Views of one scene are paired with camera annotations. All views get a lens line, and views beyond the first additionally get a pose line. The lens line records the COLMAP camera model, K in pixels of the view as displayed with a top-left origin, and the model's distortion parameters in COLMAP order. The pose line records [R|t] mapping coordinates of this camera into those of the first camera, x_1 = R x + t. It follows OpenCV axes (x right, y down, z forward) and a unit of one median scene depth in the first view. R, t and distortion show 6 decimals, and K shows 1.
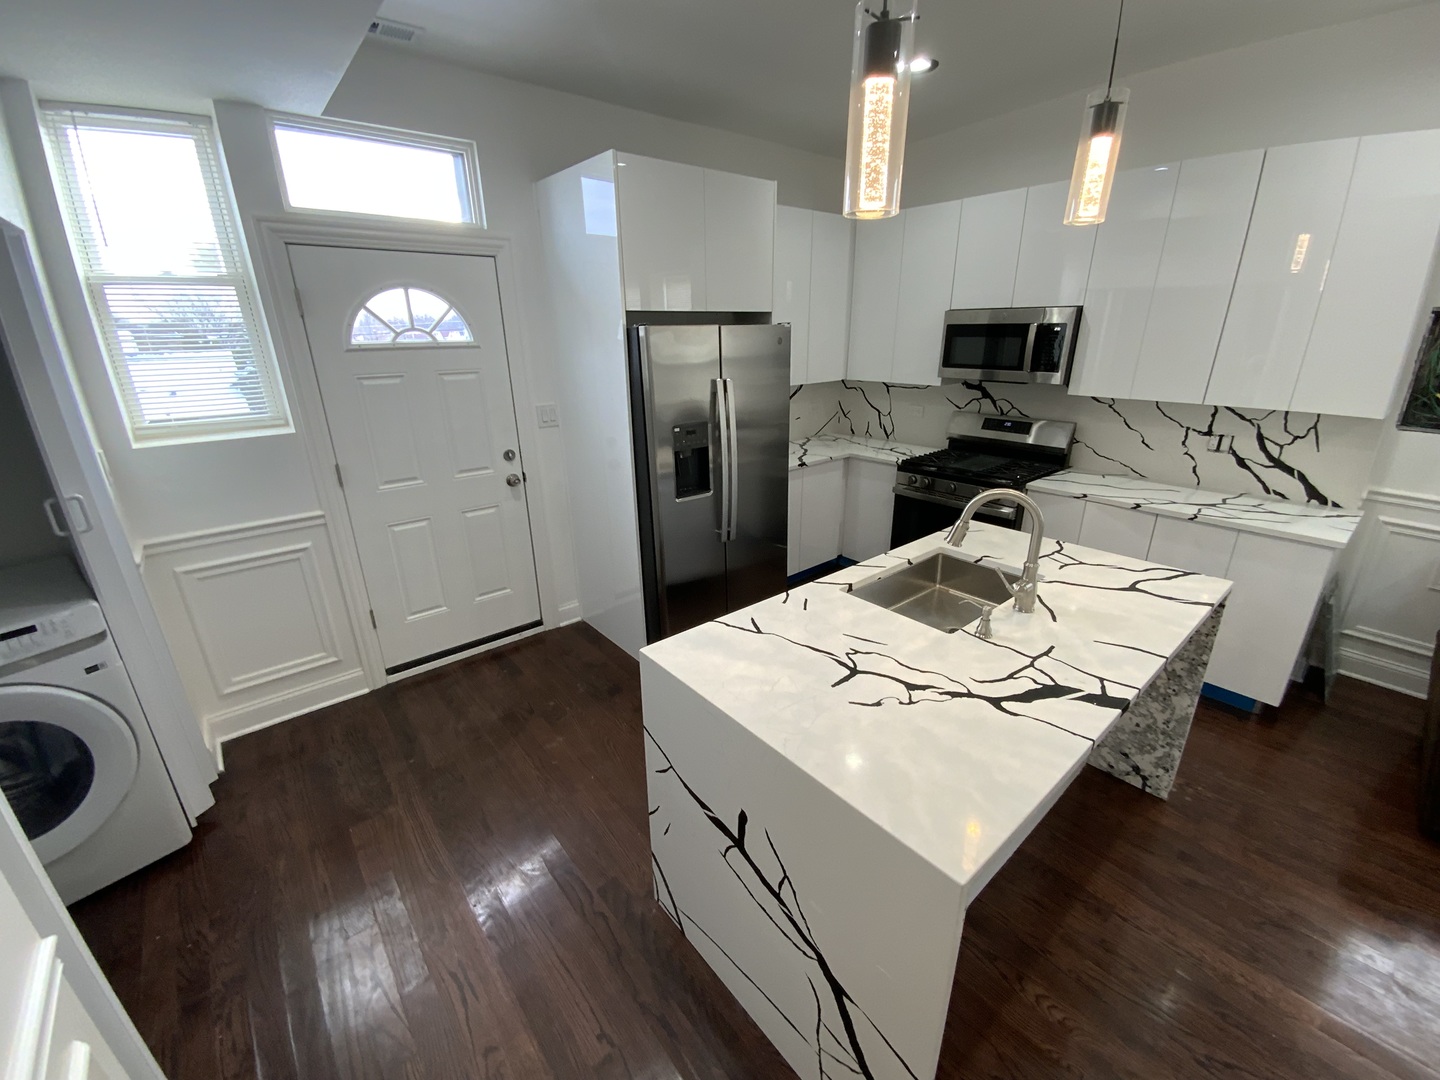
lens RADIAL K [[583.2, 0, 723.0], [0, 583.2, 526.3], [0, 0, 1]] dist [-0.002446, -0.003712]
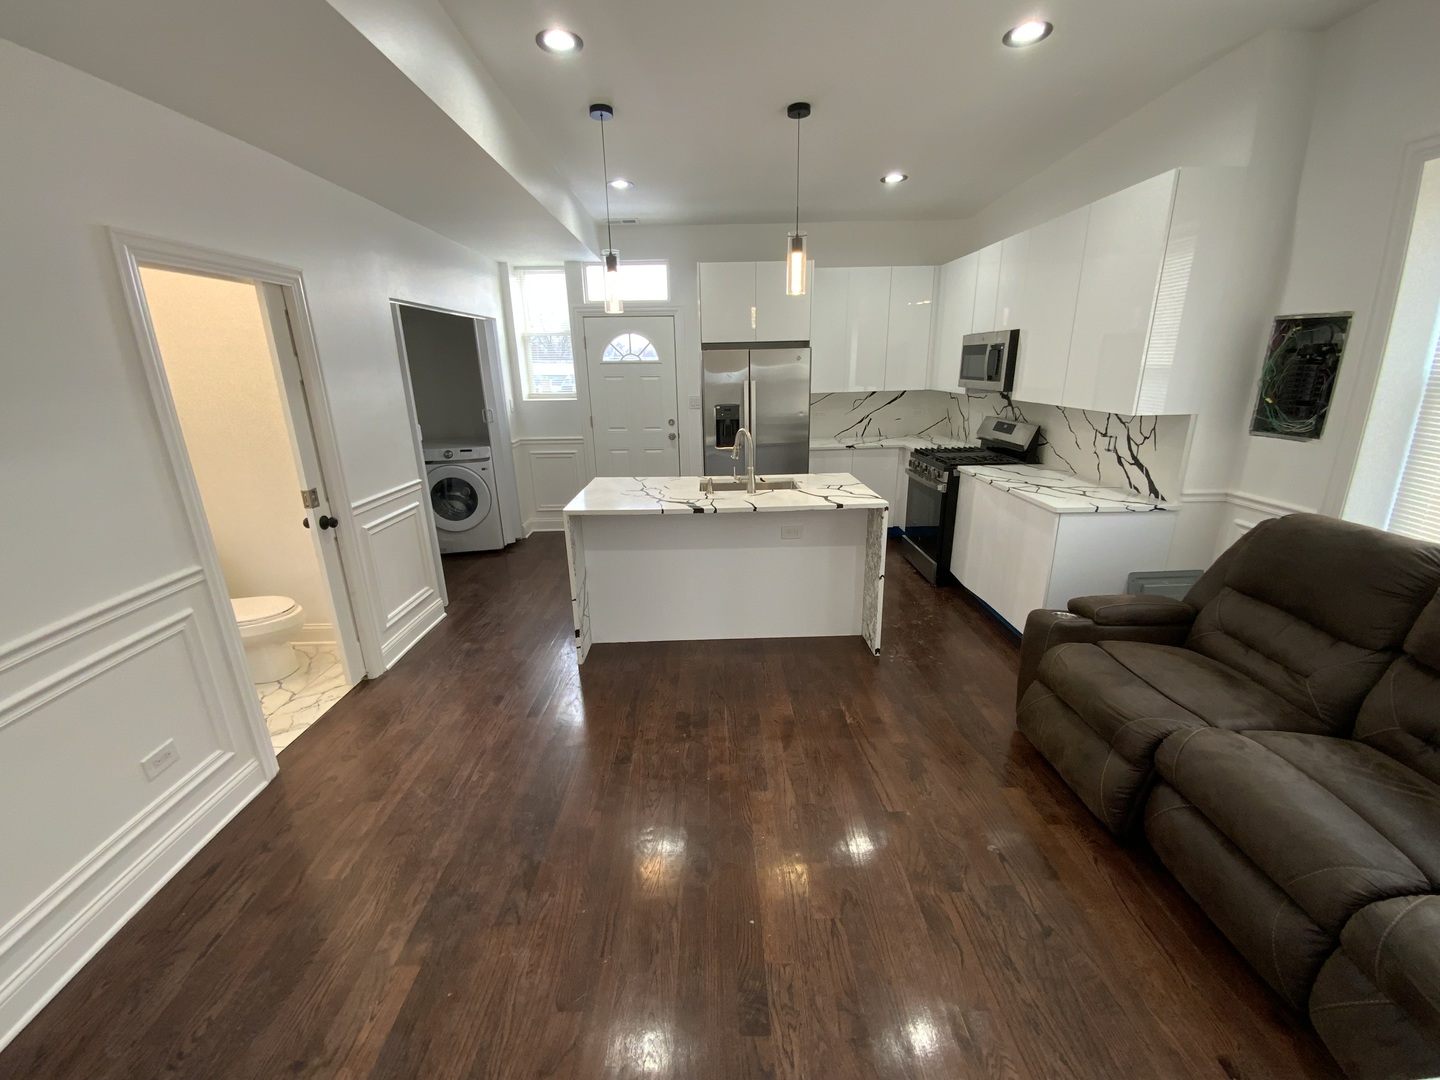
lens RADIAL K [[583.2, 0, 721.9], [0, 583.2, 545.3], [0, 0, 1]] dist [-0.002446, -0.003712]
pose [[0.786878, 0.181253, -0.589890, 1.031225], [-0.187147, 0.980967, 0.051774, 0.150104], [0.588046, 0.069657, 0.805822, -0.399853]]
